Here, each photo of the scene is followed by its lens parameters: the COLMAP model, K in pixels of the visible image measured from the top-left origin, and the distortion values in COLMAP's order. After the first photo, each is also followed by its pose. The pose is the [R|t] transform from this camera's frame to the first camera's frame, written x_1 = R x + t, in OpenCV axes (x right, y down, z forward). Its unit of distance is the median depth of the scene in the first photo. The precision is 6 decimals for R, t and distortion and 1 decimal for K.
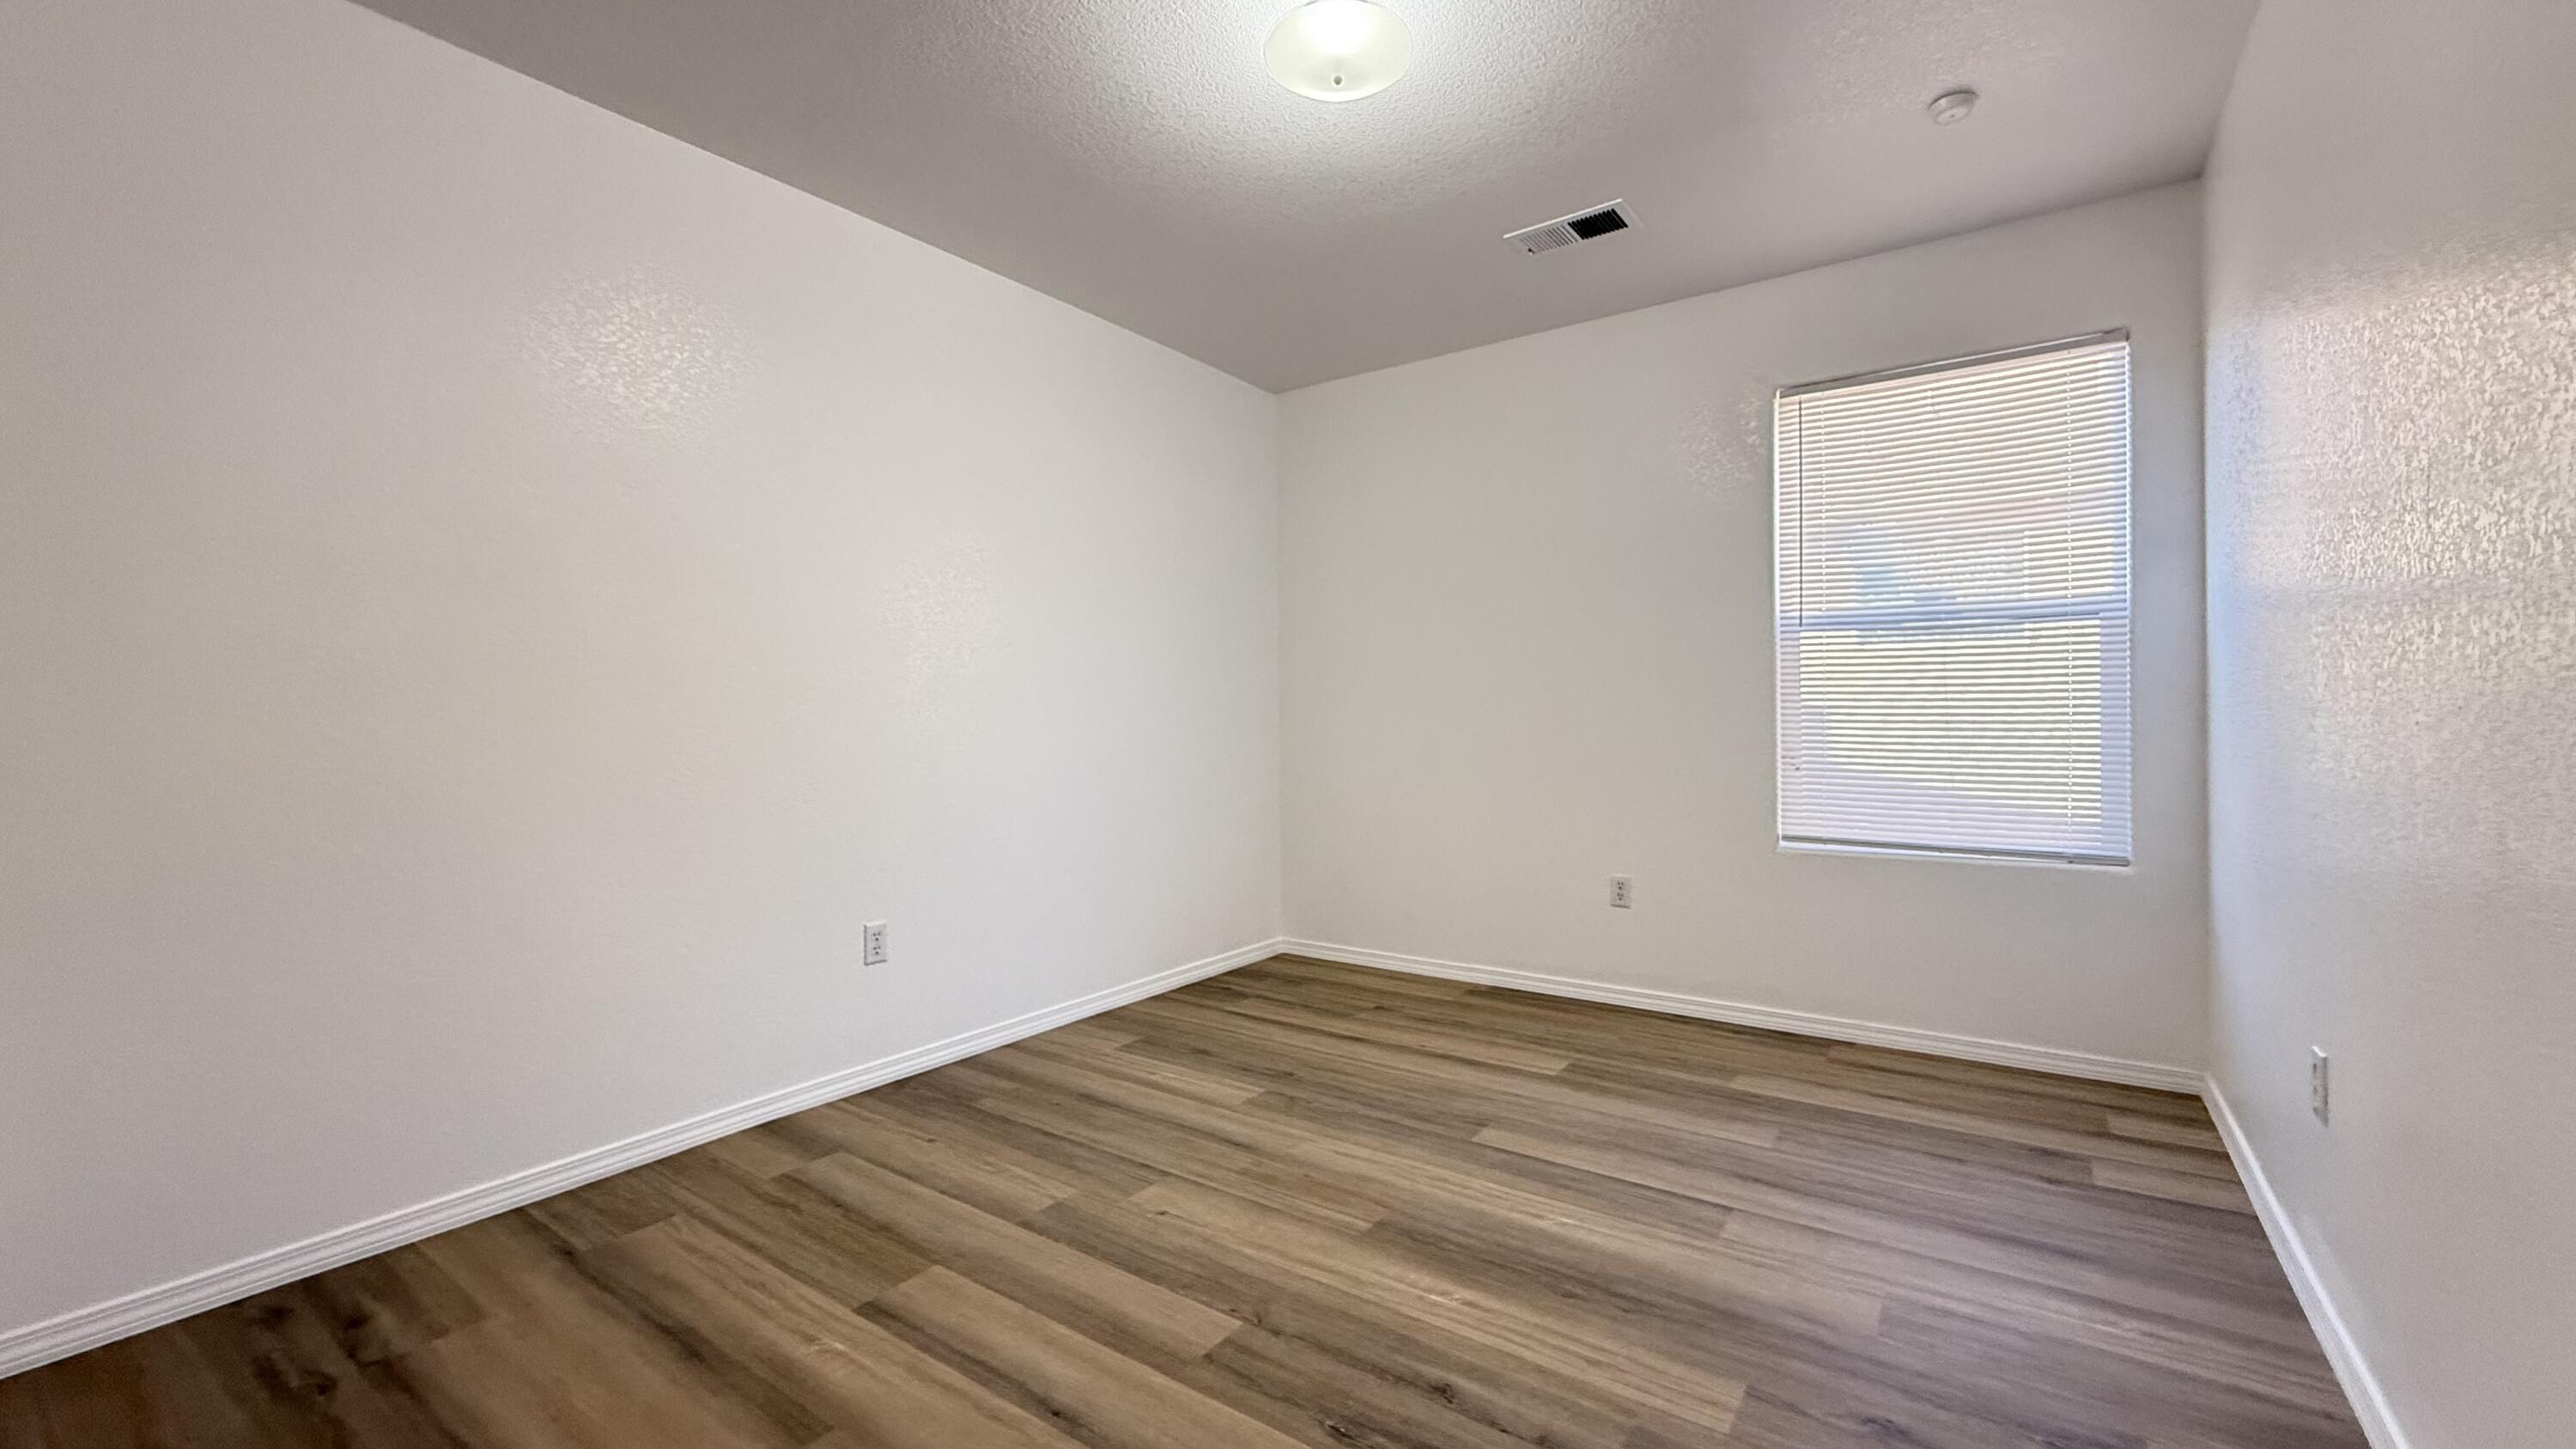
lens RADIAL K [[1025.8, 0, 1282.7], [0, 1025.8, 711.2], [0, 0, 1]] dist [0.001276, -0.000069]
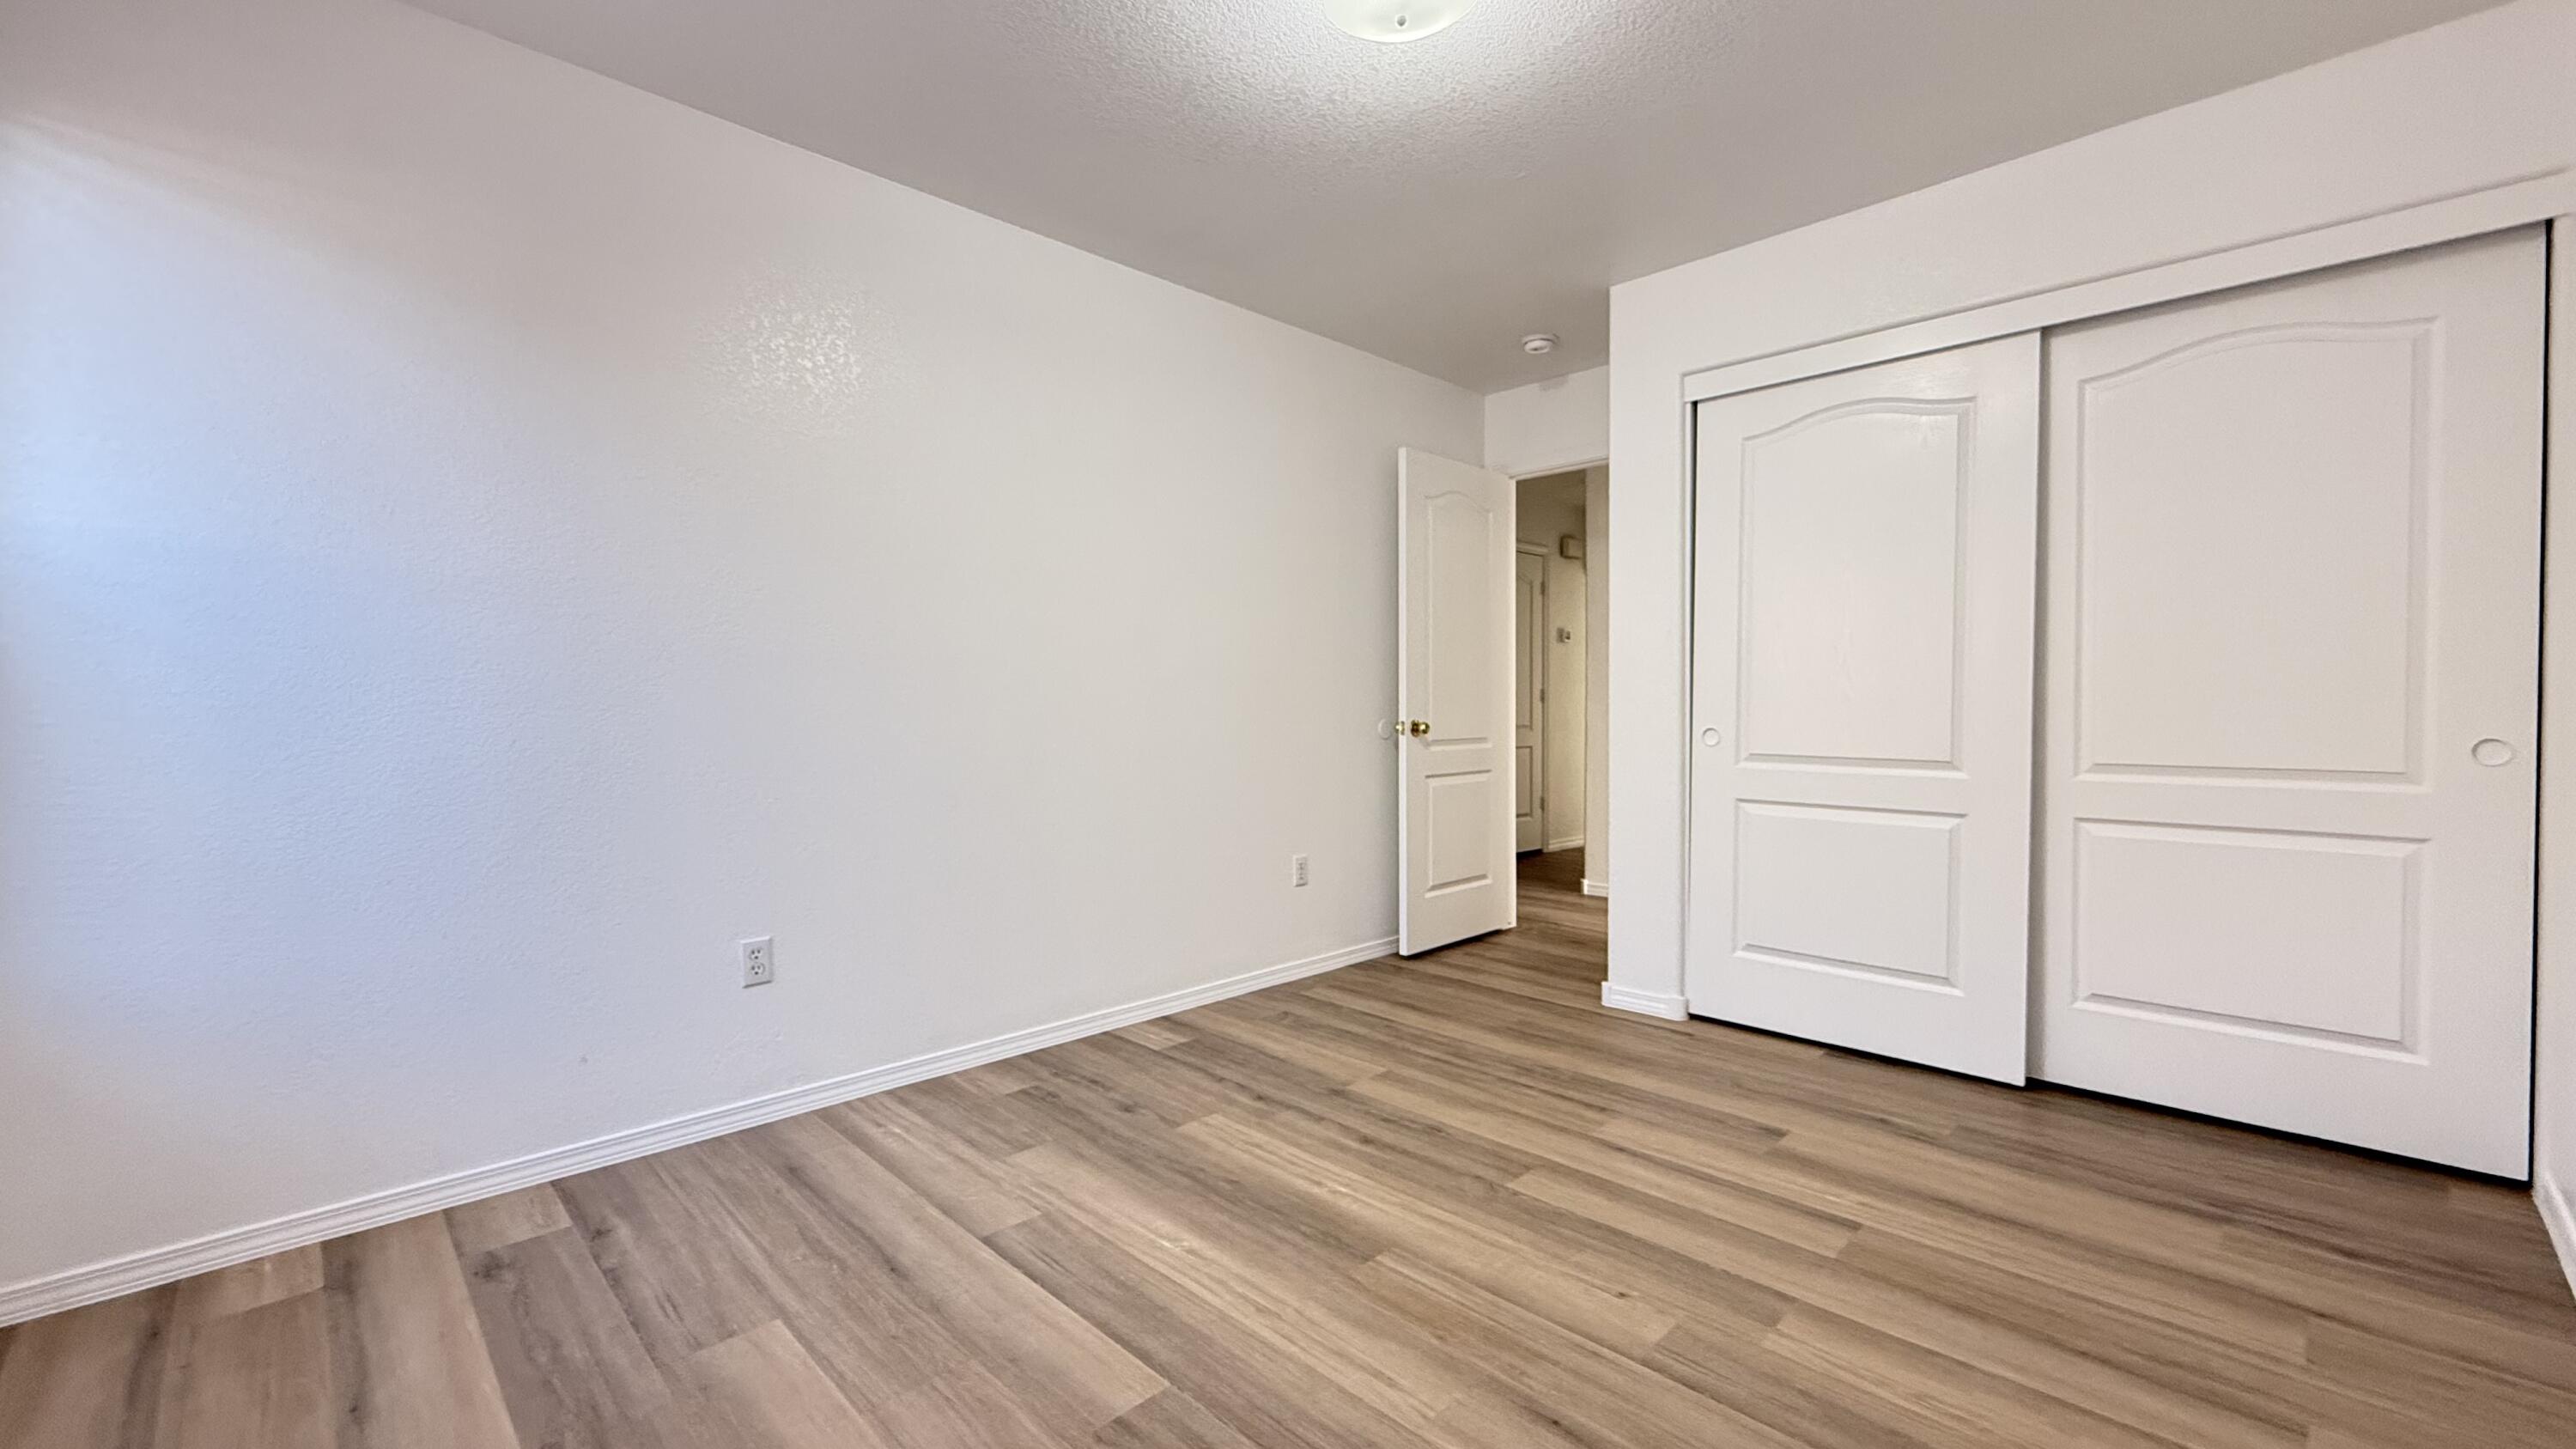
lens RADIAL K [[1025.8, 0, 1289.7], [0, 1025.8, 724.6], [0, 0, 1]] dist [0.001276, -0.000069]
pose [[-0.985709, 0.009743, 0.168174, 0.004087], [0.012522, 0.999802, 0.015473, 0.009951], [-0.167990, 0.017358, -0.985636, 1.960767]]
